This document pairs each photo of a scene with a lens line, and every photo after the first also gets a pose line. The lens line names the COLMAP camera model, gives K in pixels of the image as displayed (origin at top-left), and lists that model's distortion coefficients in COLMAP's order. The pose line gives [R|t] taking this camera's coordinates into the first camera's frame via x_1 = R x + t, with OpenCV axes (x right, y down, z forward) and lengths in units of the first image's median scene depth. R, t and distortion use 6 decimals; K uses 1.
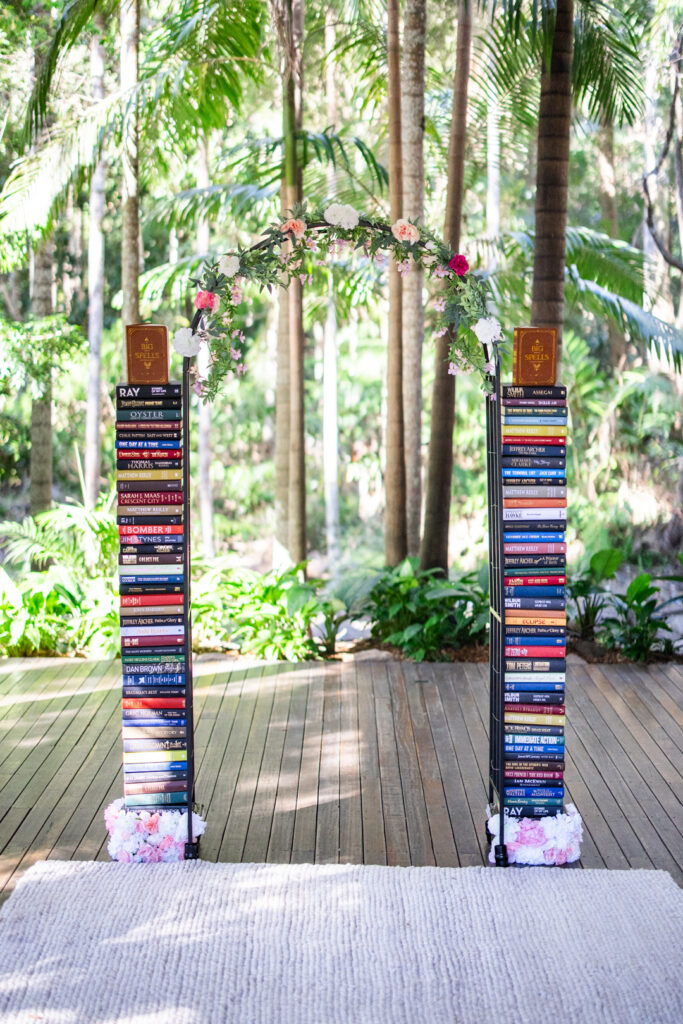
lens RADIAL K [[1531.3, 0, 342.9], [0, 1531.3, 513.0], [0, 0, 1]] dist [0.105630, 0.000000]
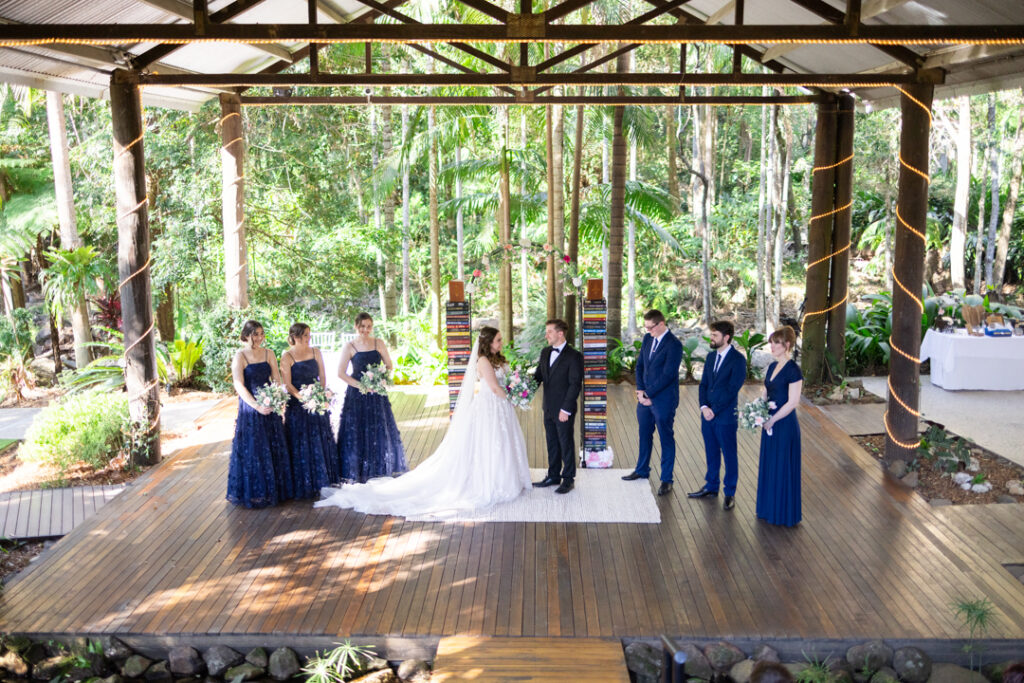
lens RADIAL K [[995.6, 0, 512.1], [0, 995.6, 340.7], [0, 0, 1]] dist [0.004126, 0.000000]
pose [[0.999660, -0.010989, -0.023627, 0.016641], [0.013049, 0.995957, 0.088874, -0.171981], [0.022555, -0.089152, 0.995763, -0.819793]]
